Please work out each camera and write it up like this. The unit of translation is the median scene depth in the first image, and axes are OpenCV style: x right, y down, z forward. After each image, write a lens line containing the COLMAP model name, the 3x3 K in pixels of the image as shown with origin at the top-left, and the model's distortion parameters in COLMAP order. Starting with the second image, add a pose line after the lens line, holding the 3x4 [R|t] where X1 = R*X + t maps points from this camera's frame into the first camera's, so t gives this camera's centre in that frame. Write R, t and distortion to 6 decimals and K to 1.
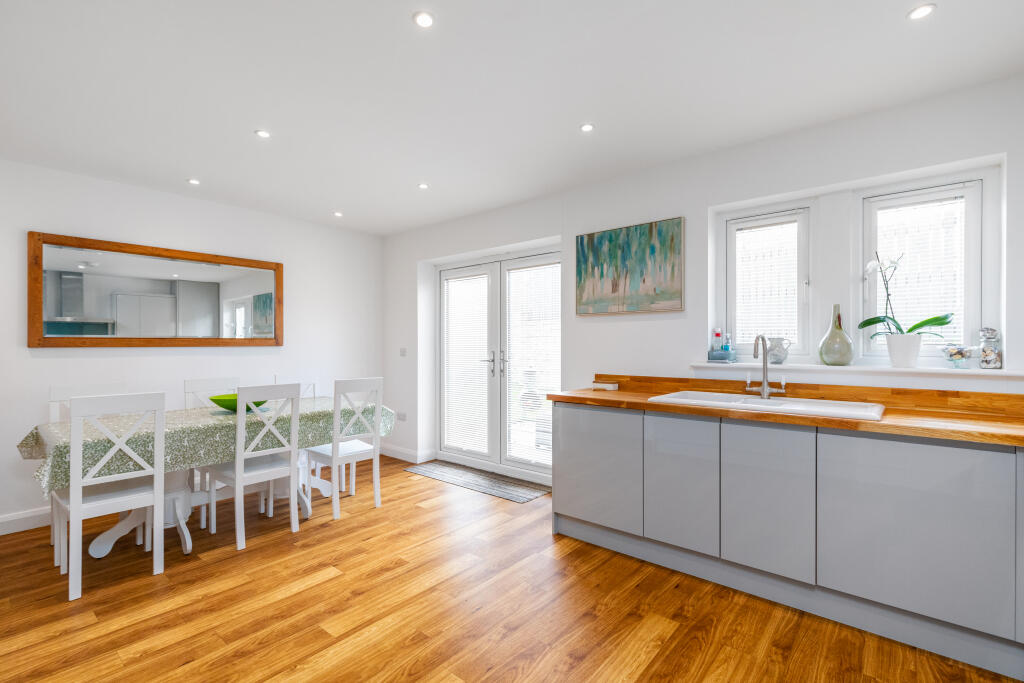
lens RADIAL K [[461.4, 0, 508.6], [0, 461.4, 343.9], [0, 0, 1]] dist [0.004251, -0.000309]
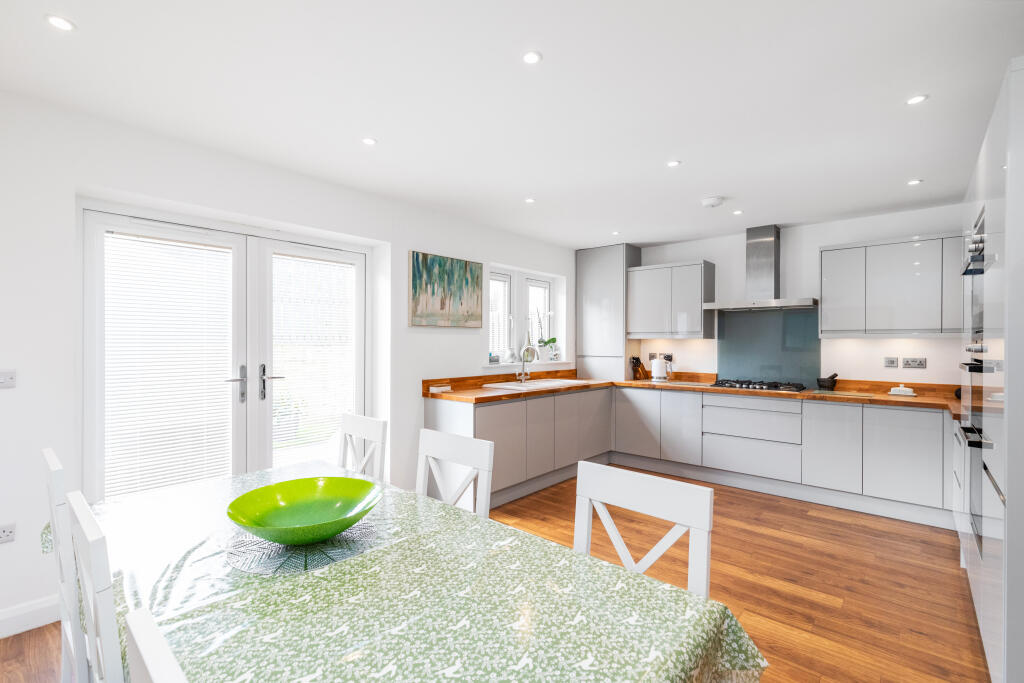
lens RADIAL K [[461.4, 0, 508.6], [0, 461.4, 343.9], [0, 0, 1]] dist [0.004251, -0.000309]
pose [[0.015722, -0.002691, 0.999873, -1.039814], [-0.005118, 0.999983, 0.002771, -0.029411], [-0.999863, -0.005161, 0.015708, 0.878374]]
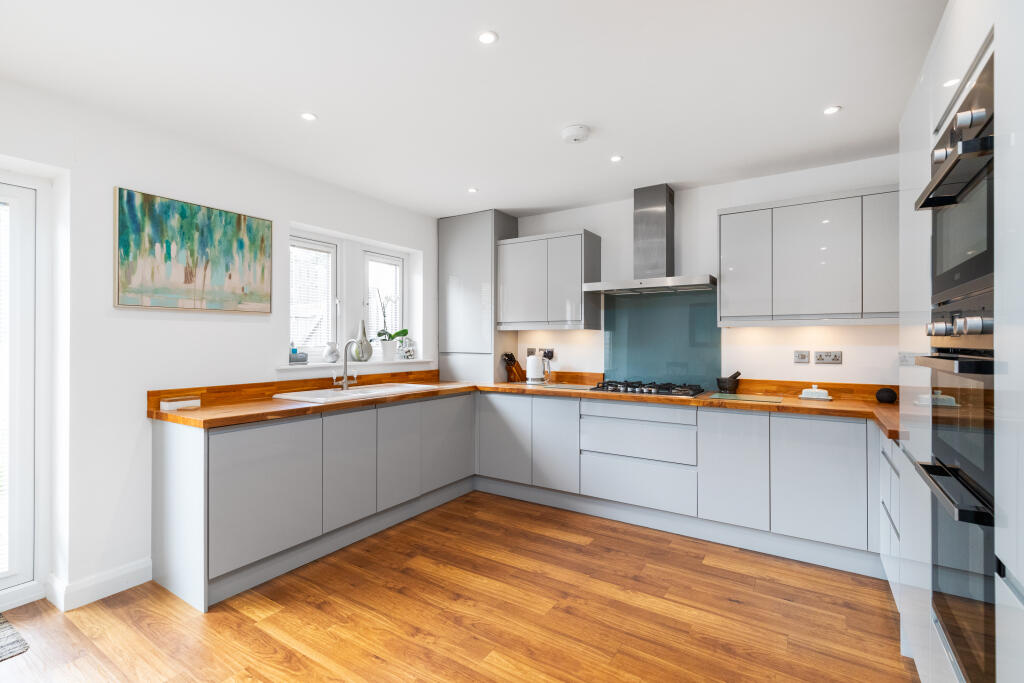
lens RADIAL K [[466.4, 0, 507.0], [0, 466.4, 340.4], [0, 0, 1]] dist [0.005376, 0.000020]
pose [[-0.124293, 0.001290, 0.992245, -0.680009], [-0.000751, 0.999999, -0.001394, -0.014971], [-0.992245, -0.000918, -0.124292, 0.609017]]
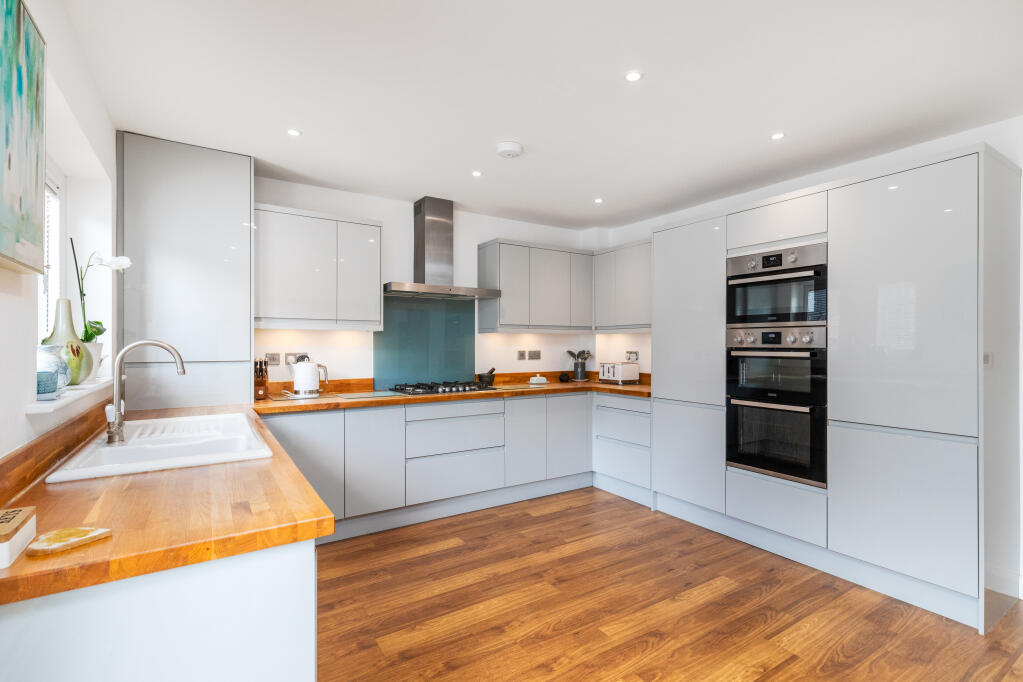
lens RADIAL K [[476.2, 0, 512.4], [0, 476.2, 344.8], [0, 0, 1]] dist [0.003081, -0.000027]
pose [[-0.956219, -0.002481, 0.292642, -0.134926], [-0.001905, 0.999996, 0.002251, -0.015253], [-0.292646, 0.001595, -0.956220, 1.254965]]
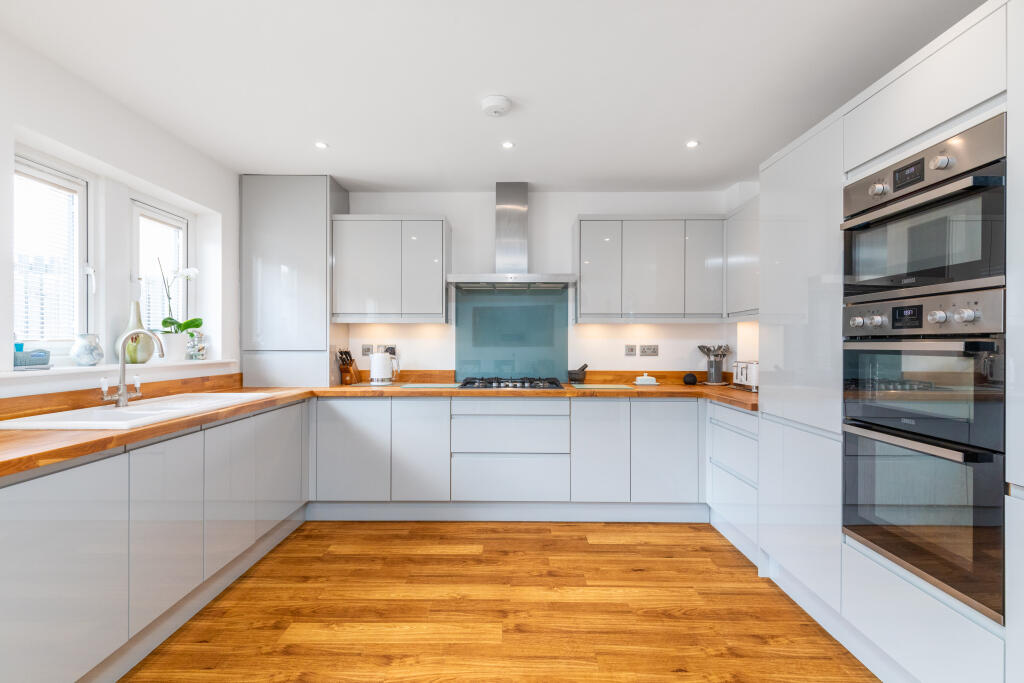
lens RADIAL K [[461.4, 0, 508.6], [0, 461.4, 343.9], [0, 0, 1]] dist [0.004251, -0.000309]
pose [[-0.637297, -0.003635, 0.770610, -0.460161], [-0.002218, 0.999993, 0.002882, 0.000828], [-0.770615, 0.000127, -0.637301, 0.849965]]
